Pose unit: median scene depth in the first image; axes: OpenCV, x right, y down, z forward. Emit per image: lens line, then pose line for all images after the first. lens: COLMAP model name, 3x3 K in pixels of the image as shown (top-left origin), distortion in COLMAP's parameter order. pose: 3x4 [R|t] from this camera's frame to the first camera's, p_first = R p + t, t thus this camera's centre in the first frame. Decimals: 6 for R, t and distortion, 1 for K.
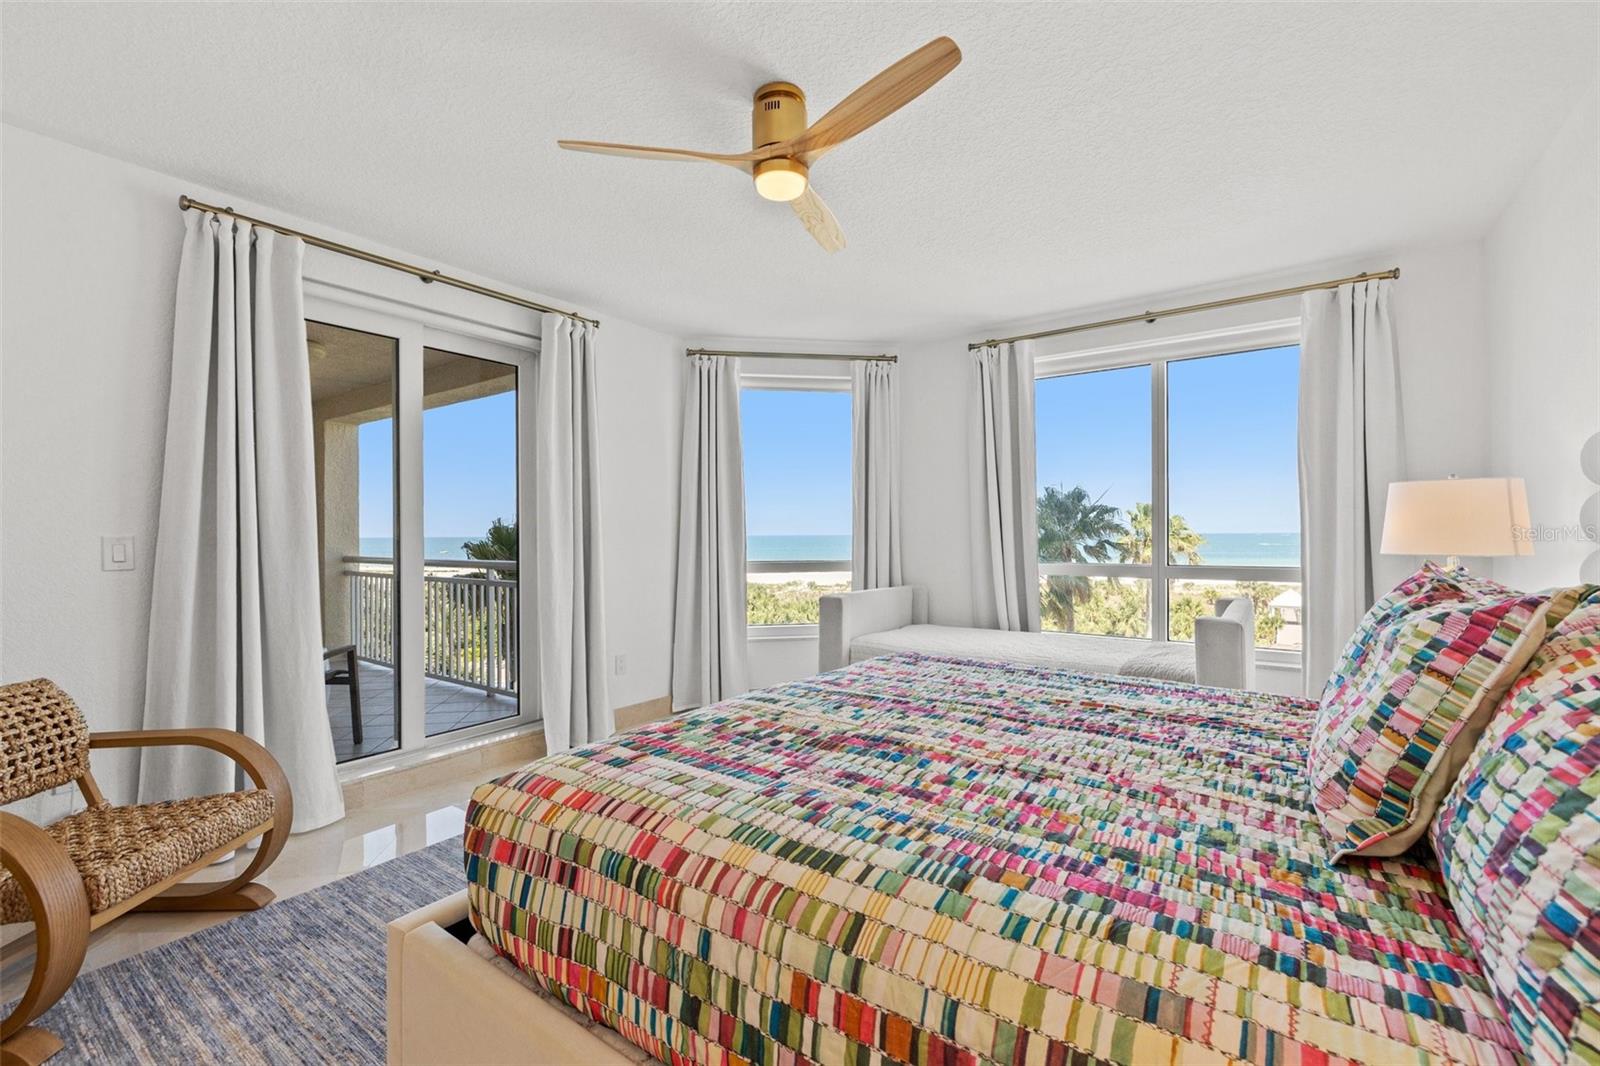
lens RADIAL K [[674.8, 0, 798.0], [0, 674.8, 538.7], [0, 0, 1]] dist [0.001052, -0.000572]
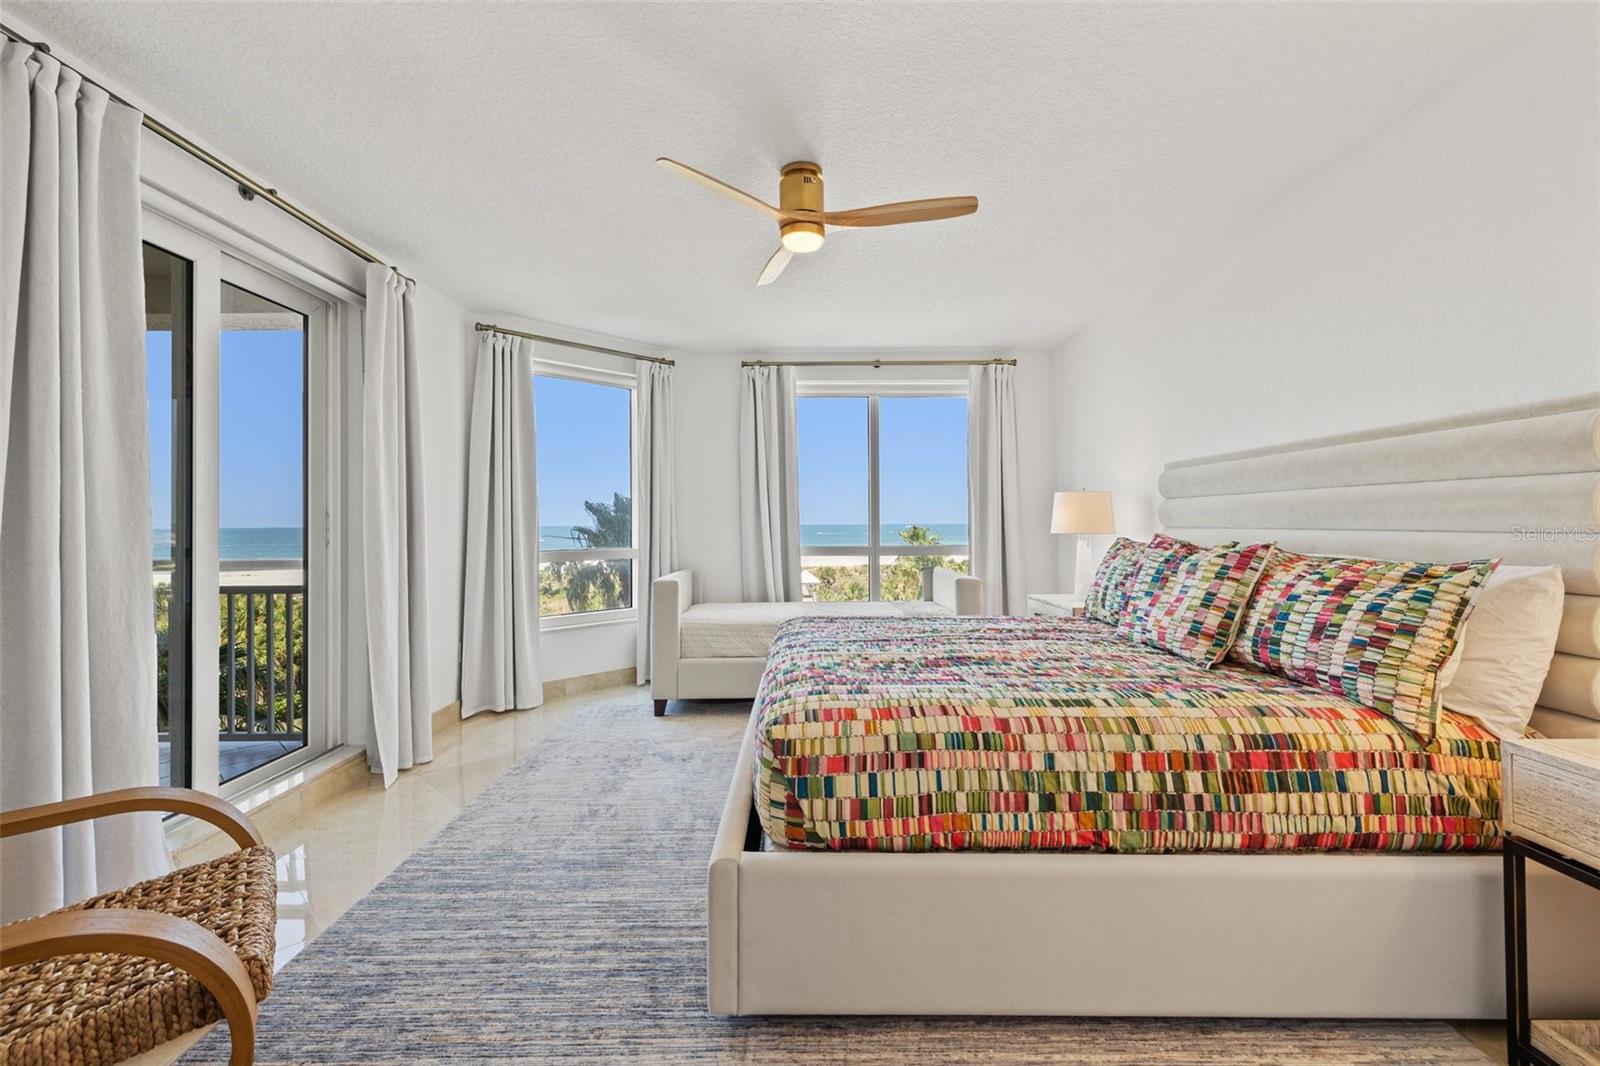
lens RADIAL K [[674.8, 0, 786.4], [0, 674.8, 521.6], [0, 0, 1]] dist [0.001052, -0.000572]
pose [[0.811155, 0.002001, 0.584827, -1.459607], [0.005026, 0.999933, -0.010393, 0.016128], [-0.584809, 0.011369, 0.811091, 0.011760]]
